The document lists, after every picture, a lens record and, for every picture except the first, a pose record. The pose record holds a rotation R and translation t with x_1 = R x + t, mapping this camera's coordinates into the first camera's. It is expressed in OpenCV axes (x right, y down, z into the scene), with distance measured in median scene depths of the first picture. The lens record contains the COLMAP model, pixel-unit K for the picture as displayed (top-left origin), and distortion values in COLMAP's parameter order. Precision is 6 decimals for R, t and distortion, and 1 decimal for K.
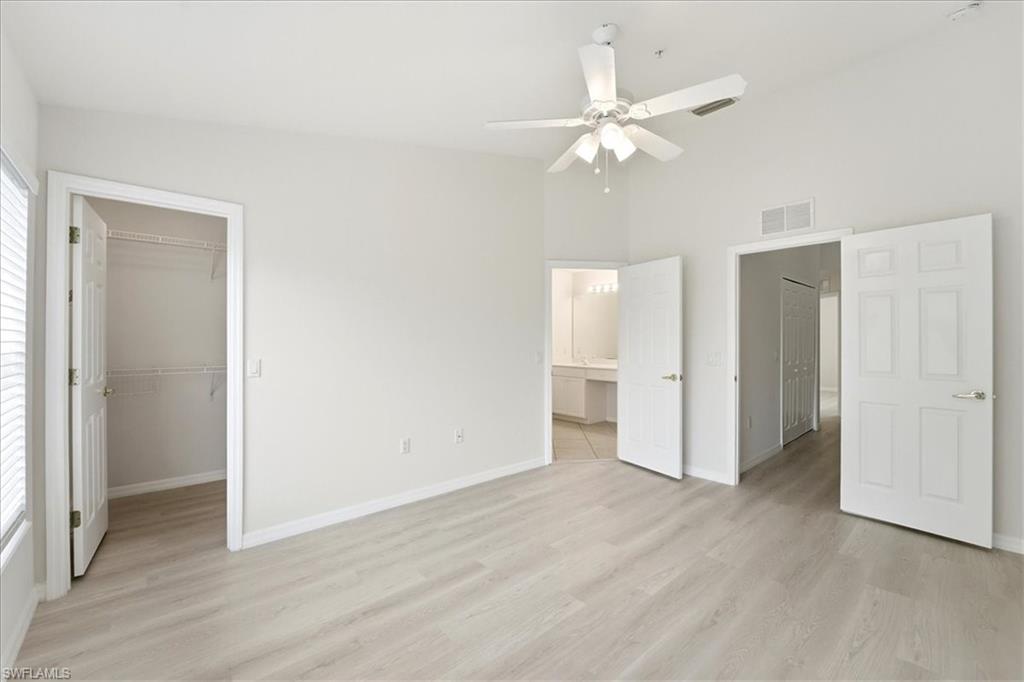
lens RADIAL K [[420.8, 0, 507.8], [0, 420.8, 338.7], [0, 0, 1]] dist [-0.023402, 0.000113]
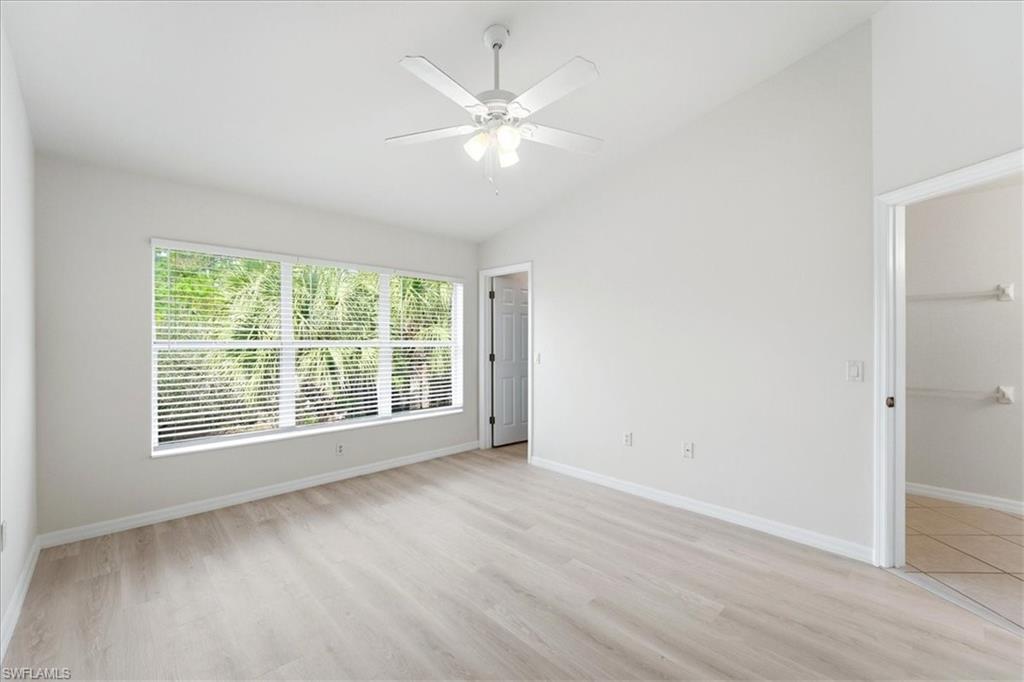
lens RADIAL K [[420.8, 0, 507.8], [0, 420.8, 338.7], [0, 0, 1]] dist [-0.023402, 0.000113]
pose [[0.029479, -0.004481, -0.999555, 0.841536], [0.002939, 0.999986, -0.004397, 0.001144], [0.999561, -0.002808, 0.029491, 0.668937]]
